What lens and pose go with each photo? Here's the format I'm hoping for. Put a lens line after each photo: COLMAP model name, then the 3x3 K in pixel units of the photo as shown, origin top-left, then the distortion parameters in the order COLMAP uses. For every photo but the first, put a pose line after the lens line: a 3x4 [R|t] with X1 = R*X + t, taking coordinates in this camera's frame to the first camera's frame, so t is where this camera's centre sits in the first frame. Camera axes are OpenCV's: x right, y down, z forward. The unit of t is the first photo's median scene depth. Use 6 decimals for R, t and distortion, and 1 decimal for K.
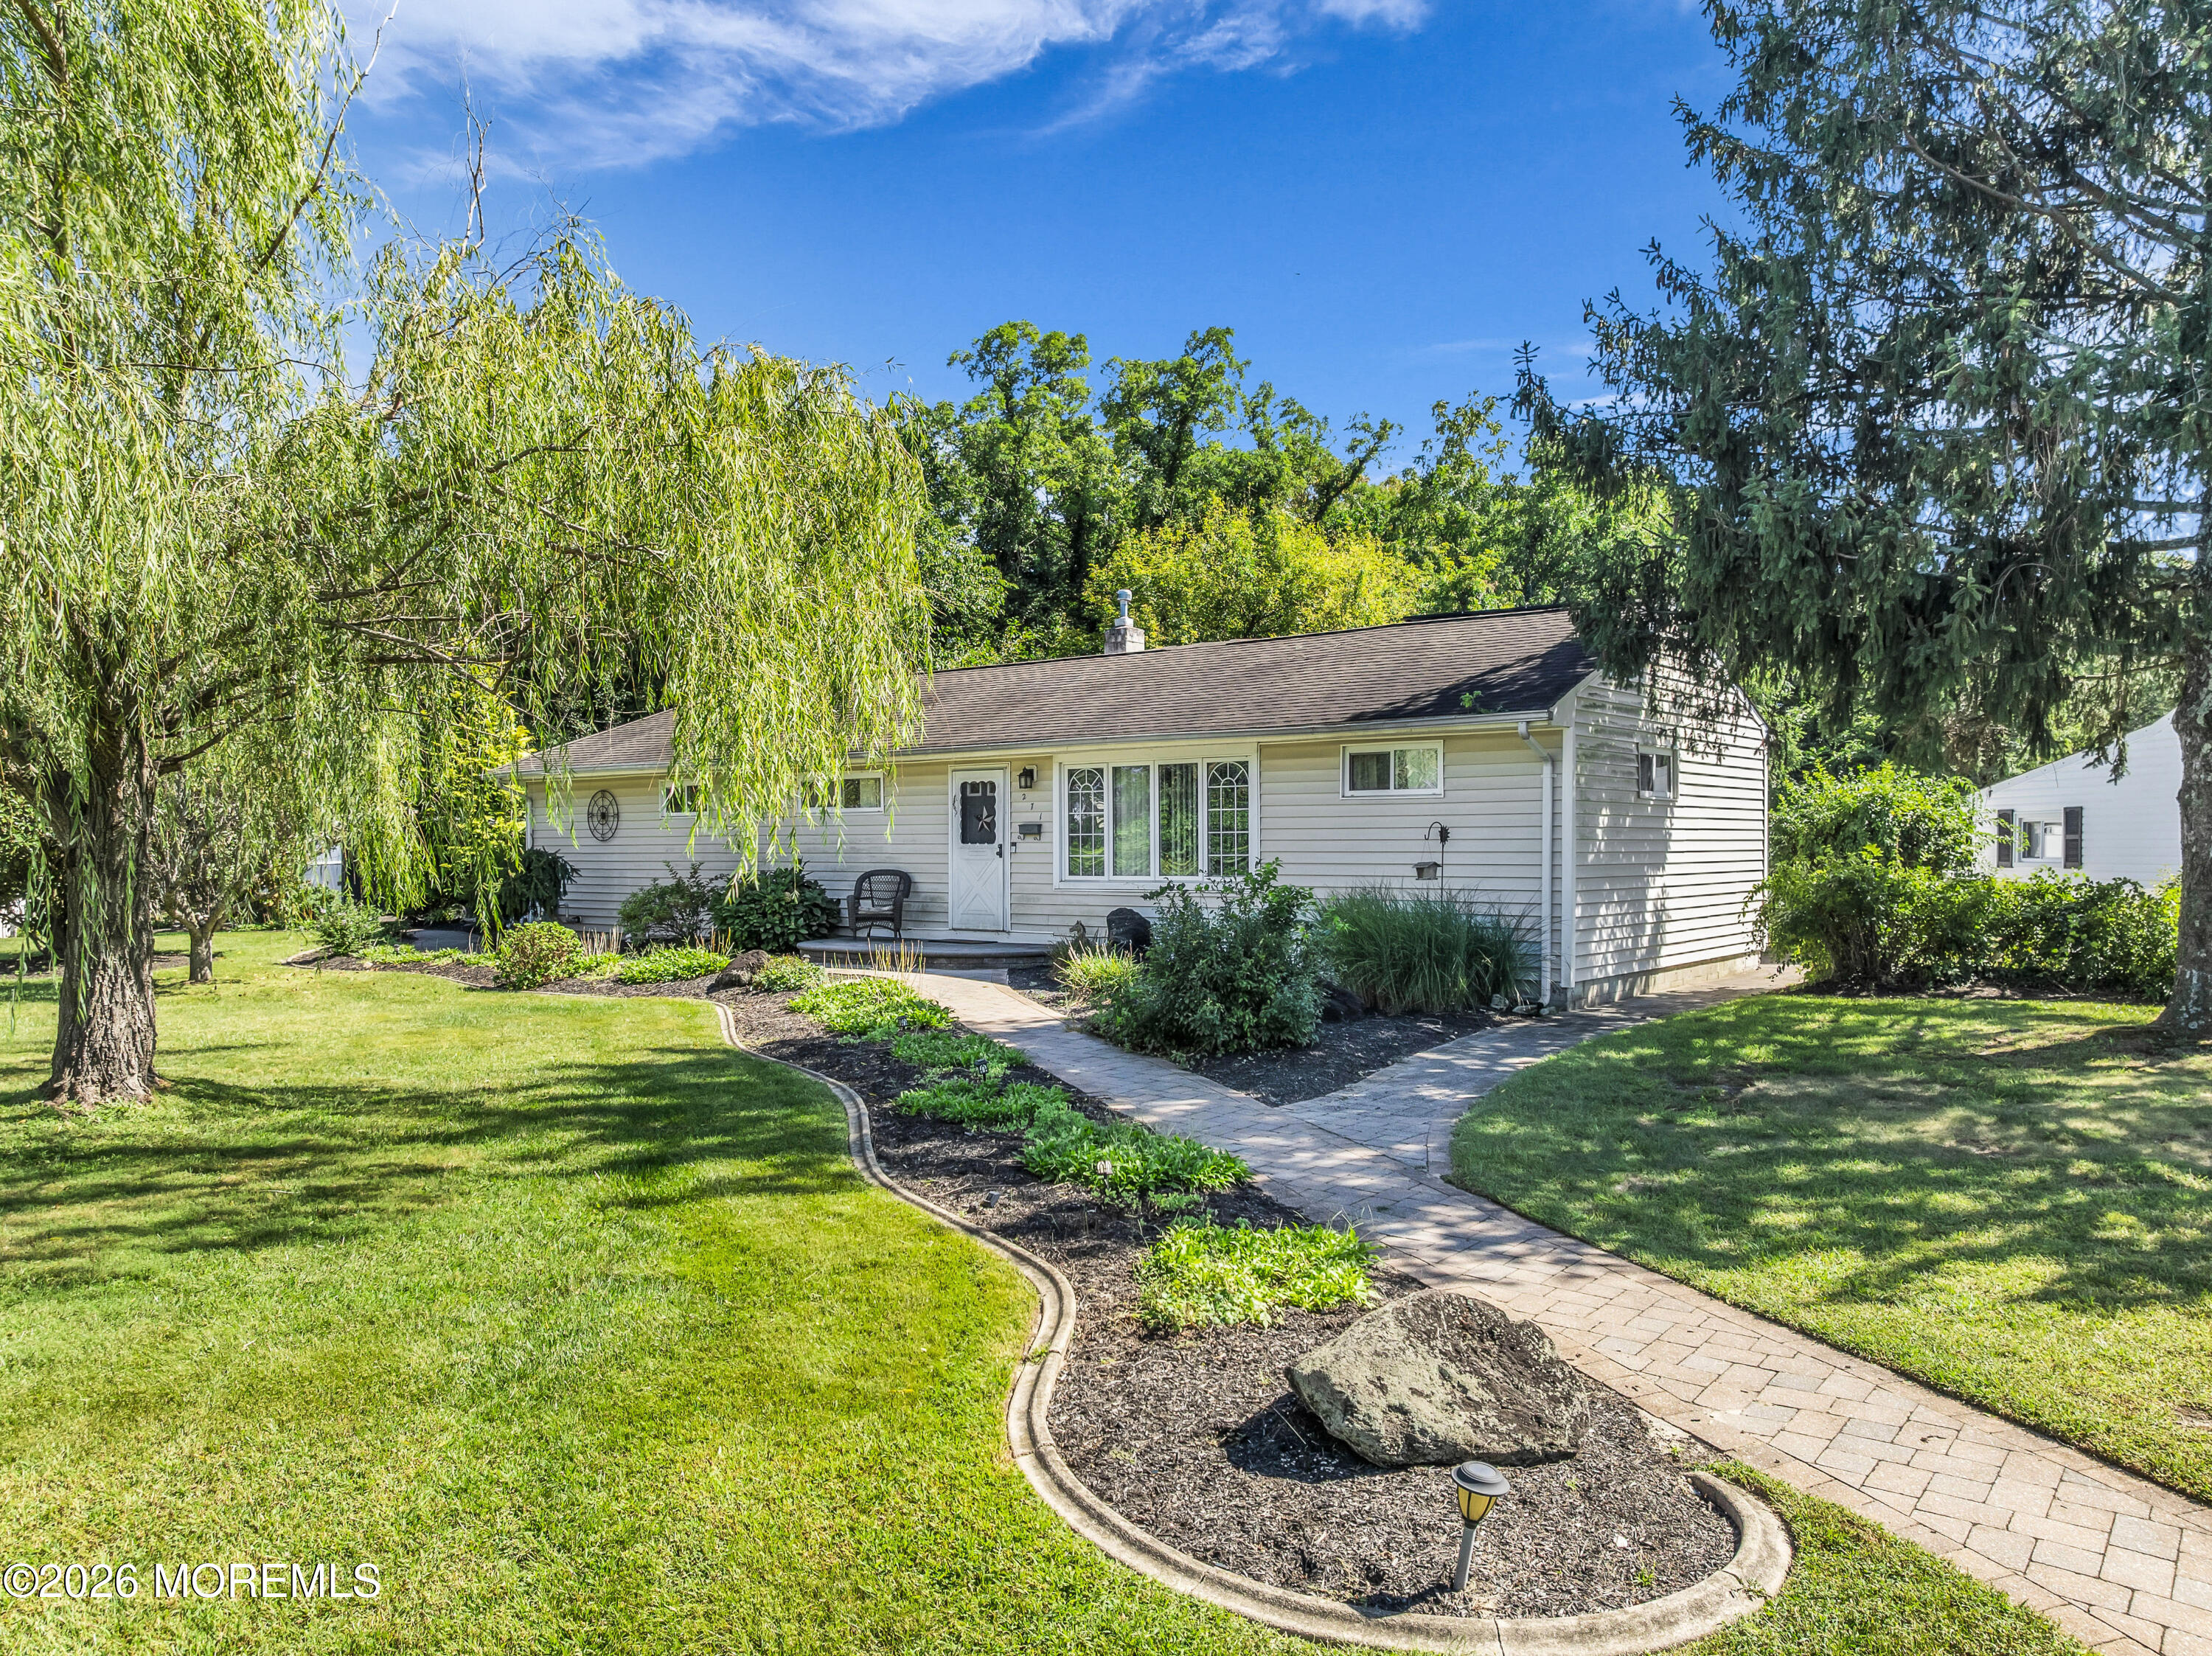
lens RADIAL K [[1508.6, 0, 1106.0], [0, 1508.6, 828.0], [0, 0, 1]] dist [0.009813, 0.000906]
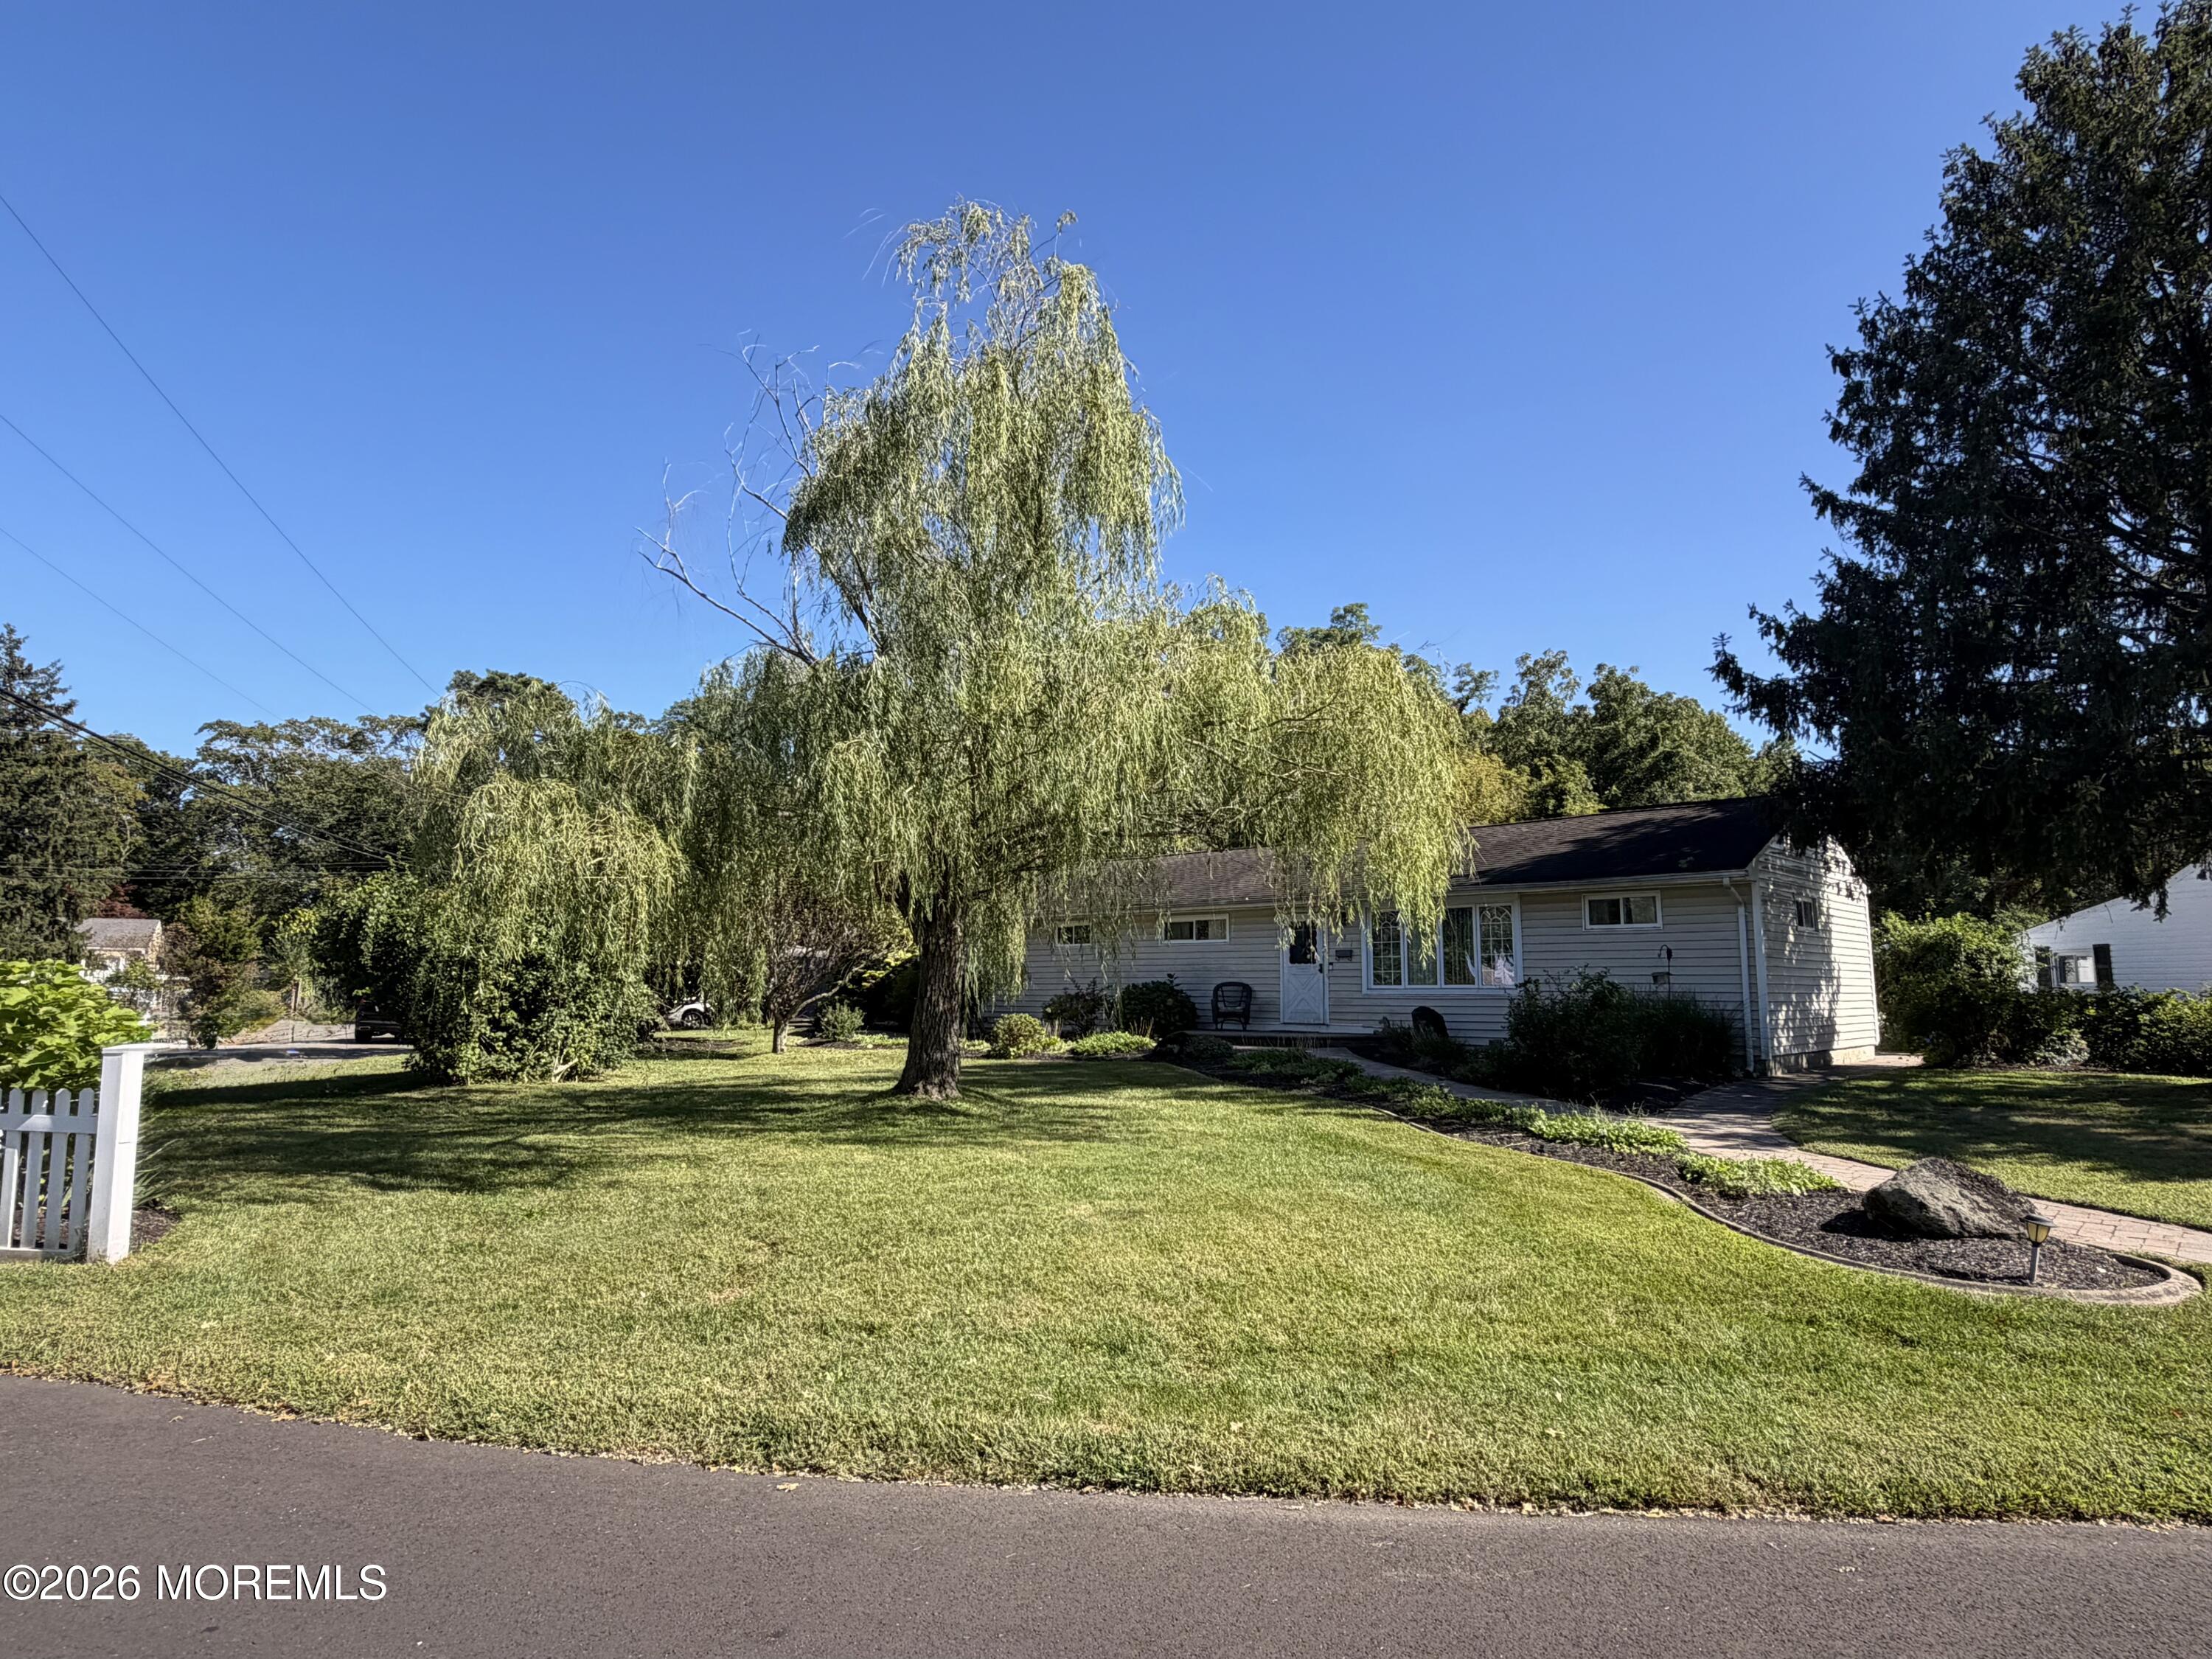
lens RADIAL K [[1178.1, 0, 1106.0], [0, 1178.1, 829.5], [0, 0, 1]] dist [0.000996, 0.015583]
pose [[0.997084, -0.002073, -0.076277, -0.190127], [-0.007402, 0.992290, -0.123719, 0.024210], [0.075945, 0.123923, 0.989381, -0.160844]]
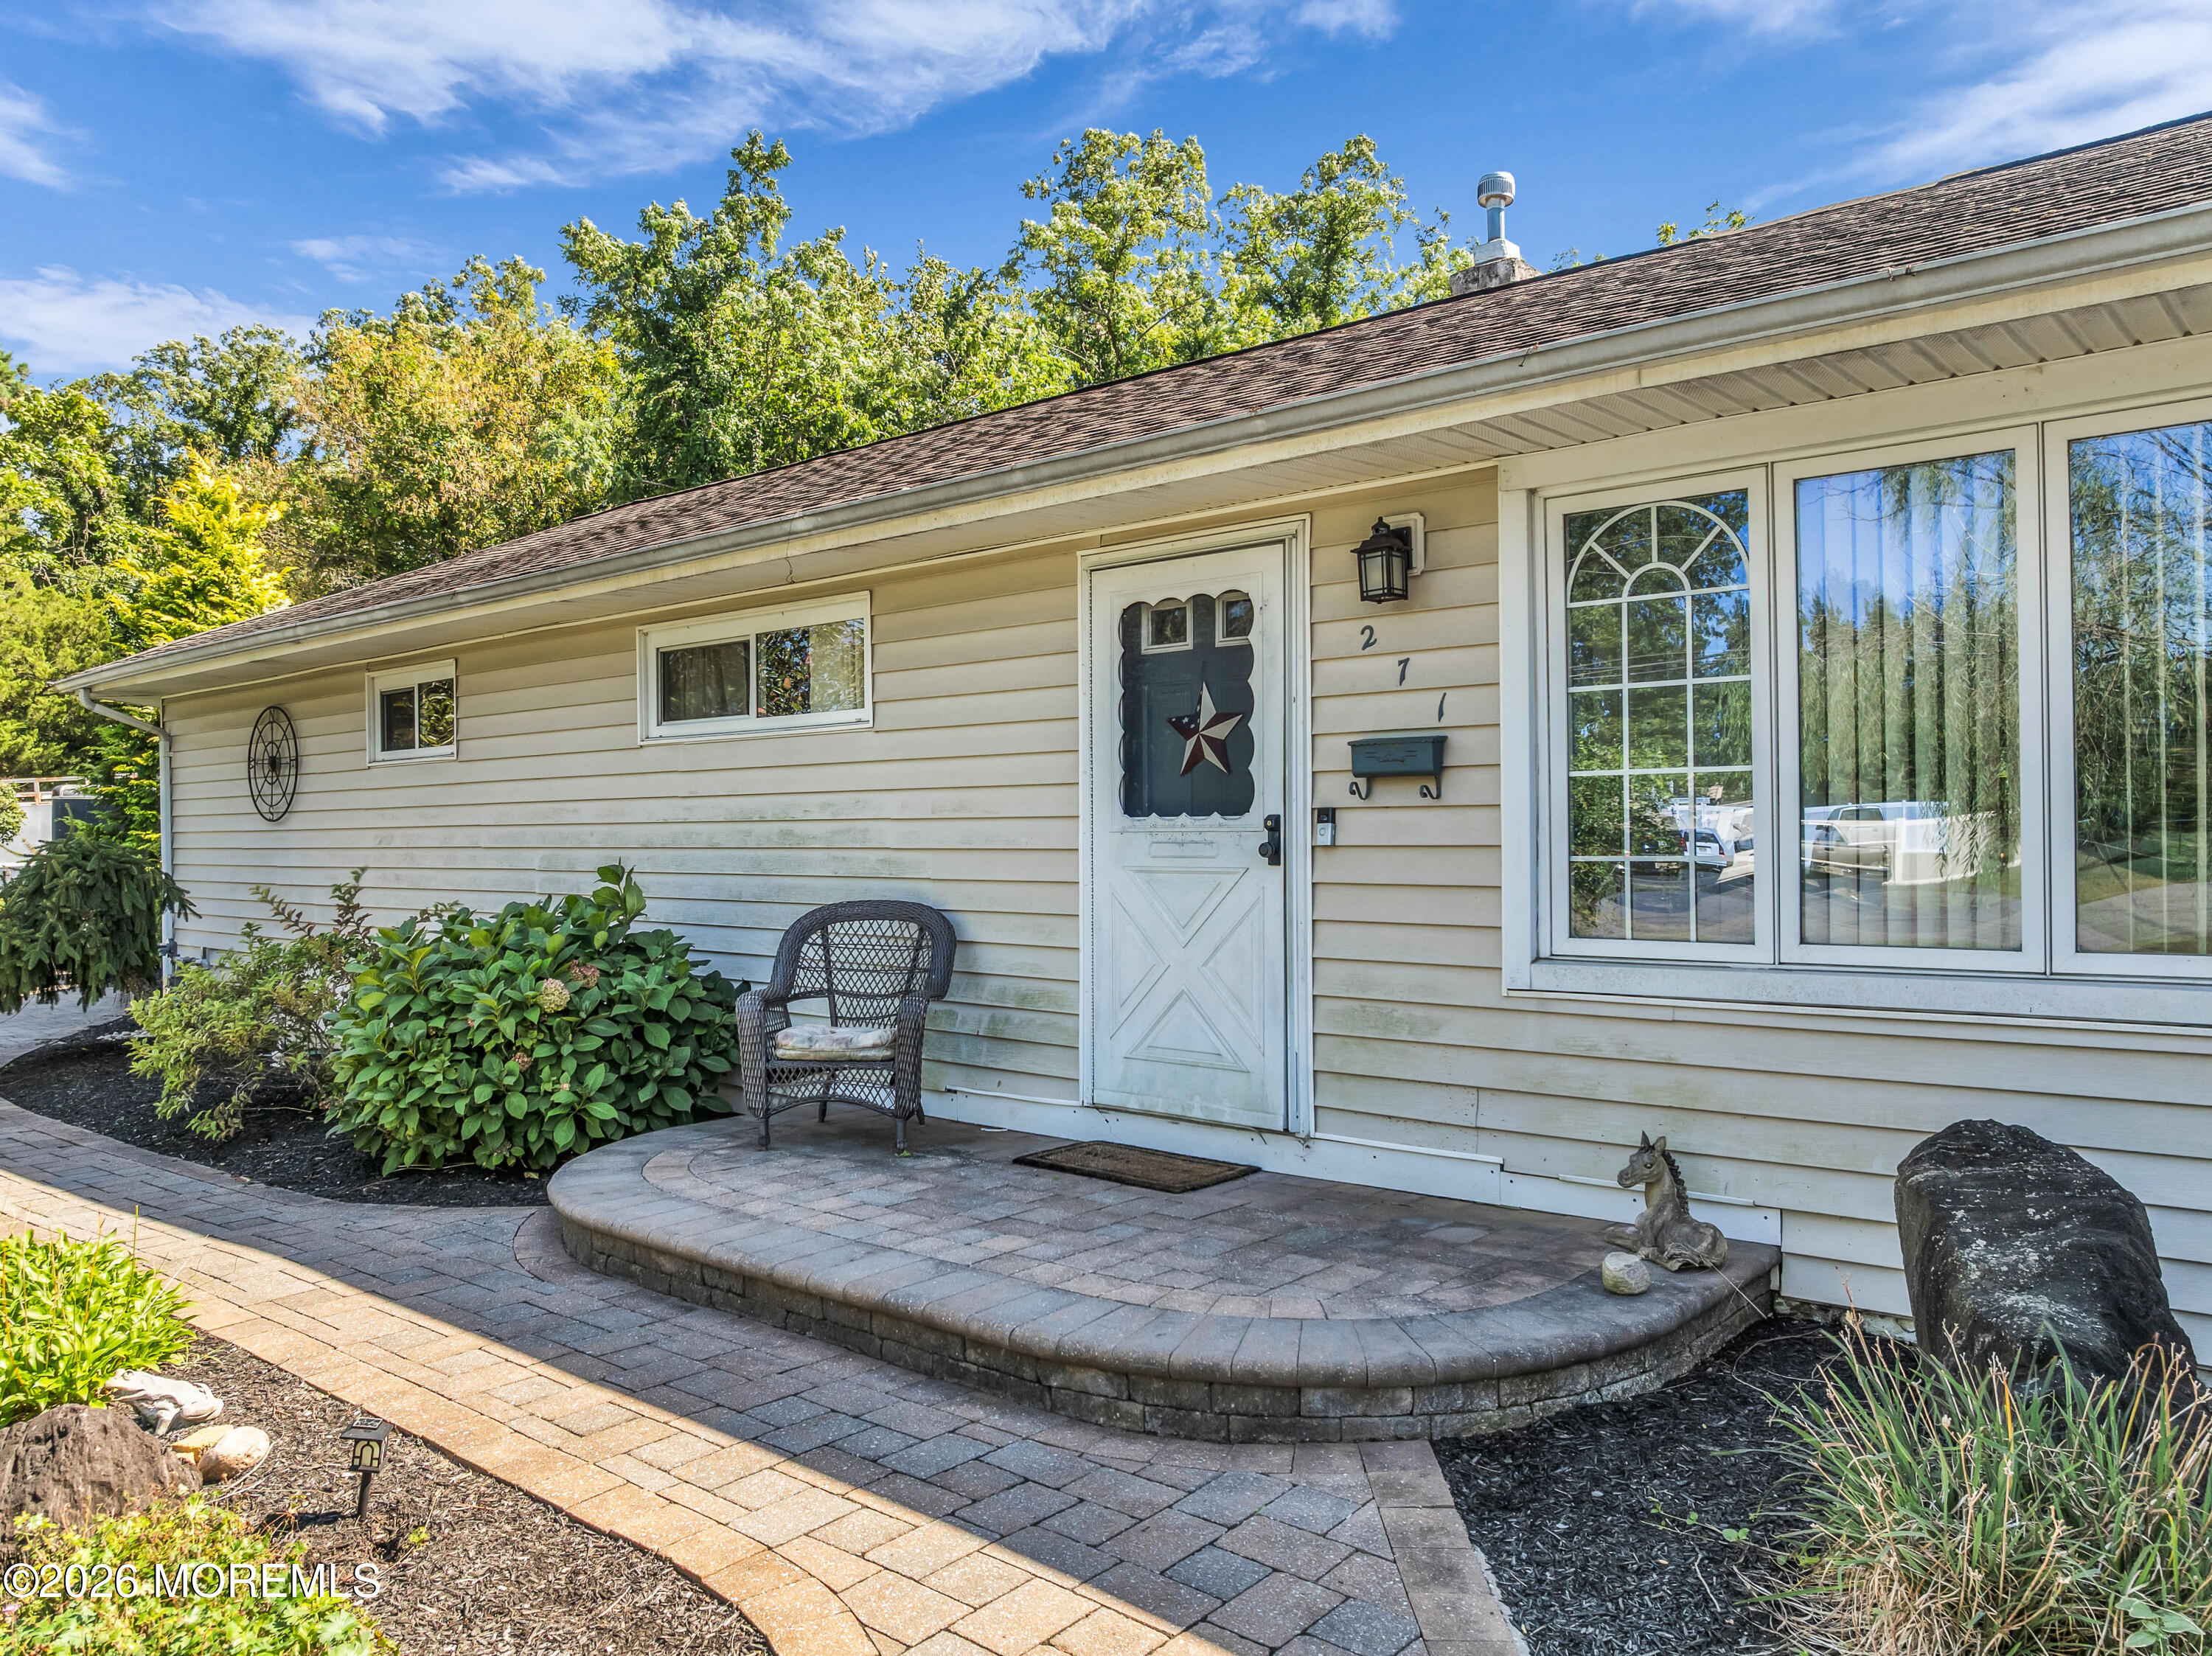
lens RADIAL K [[1565.2, 0, 1054.4], [0, 1565.2, 822.4], [0, 0, 1]] dist [-0.043142, 0.001763]
pose [[0.997427, -0.007839, -0.071257, -0.089497], [0.008535, 0.999919, 0.009461, 0.008834], [0.071177, -0.010044, 0.997413, 0.711968]]
